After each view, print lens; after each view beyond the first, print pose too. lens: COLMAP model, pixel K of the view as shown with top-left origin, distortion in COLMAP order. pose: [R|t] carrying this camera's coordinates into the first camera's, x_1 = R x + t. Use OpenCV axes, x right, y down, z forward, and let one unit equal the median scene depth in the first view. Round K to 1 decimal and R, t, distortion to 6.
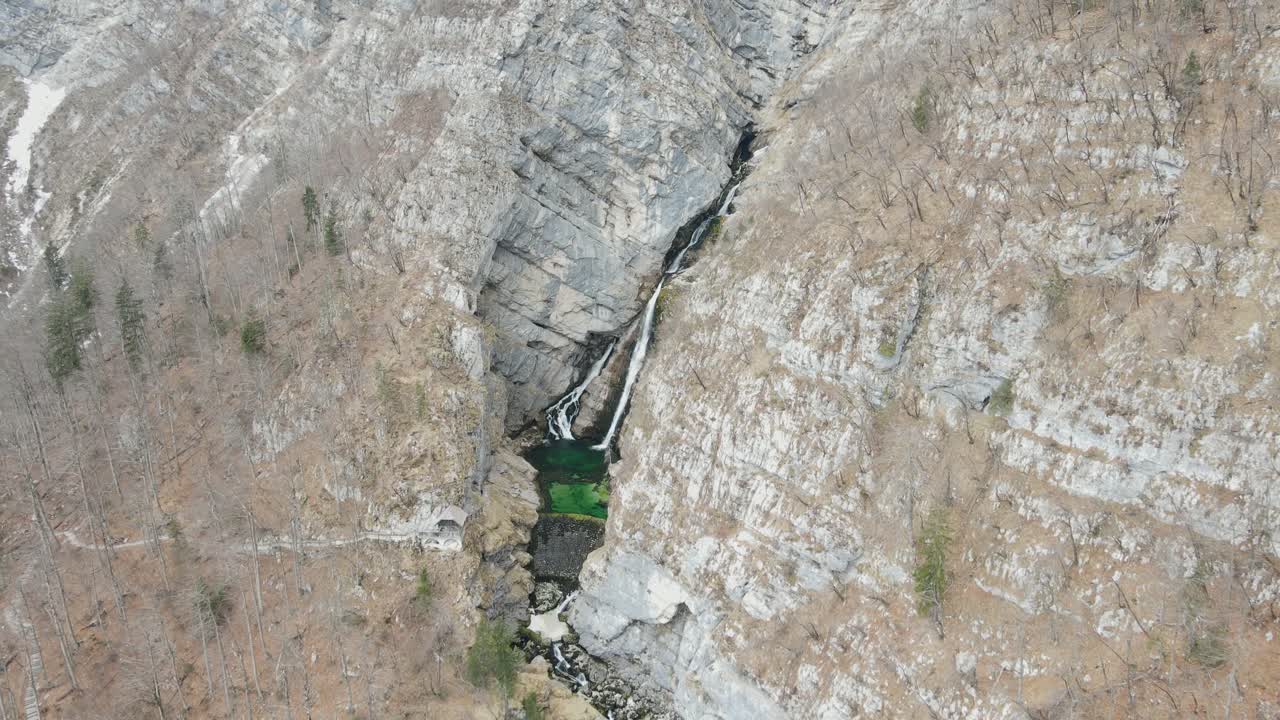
lens RADIAL K [[957.5, 0, 640.0], [0, 957.5, 360.0], [0, 0, 1]] dist [-0.077241, 0.079565]
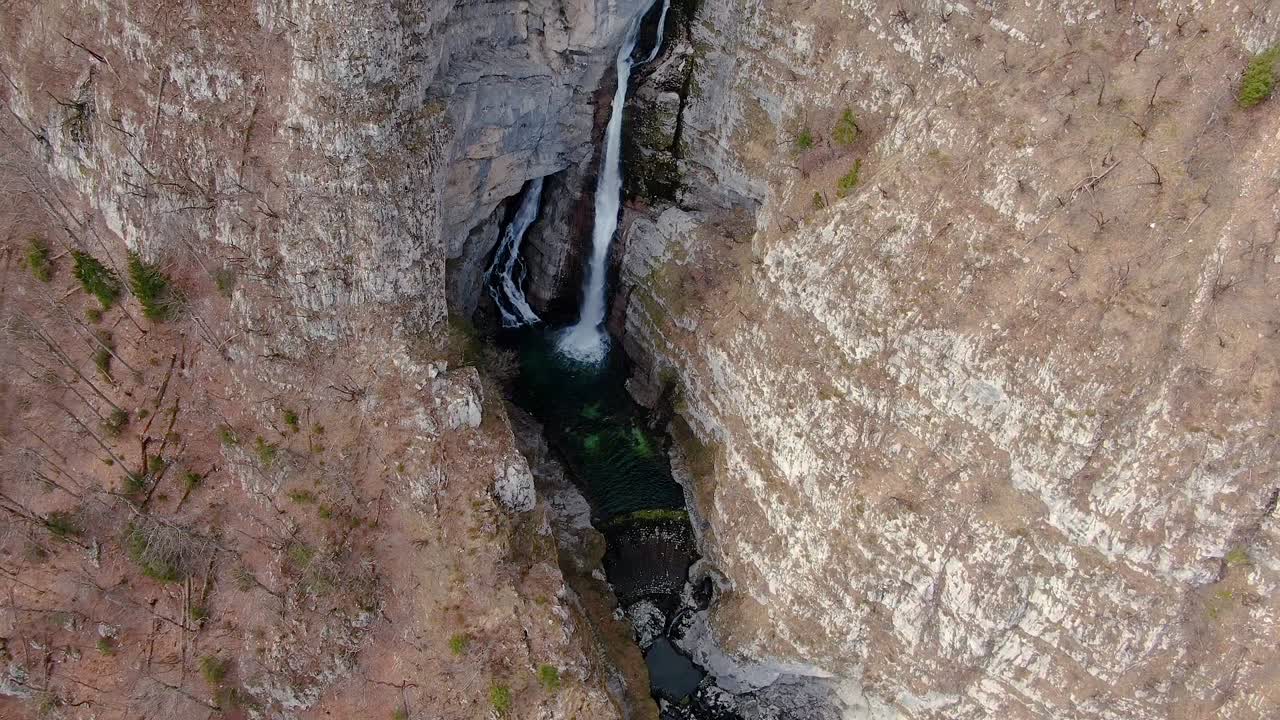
lens RADIAL K [[957.5, 0, 640.0], [0, 957.5, 360.0], [0, 0, 1]] dist [-0.077241, 0.079565]
pose [[0.929766, -0.311285, 0.196562, -0.246621], [0.114180, 0.751410, 0.649882, -0.595372], [-0.349997, -0.581795, 0.734178, 0.651843]]
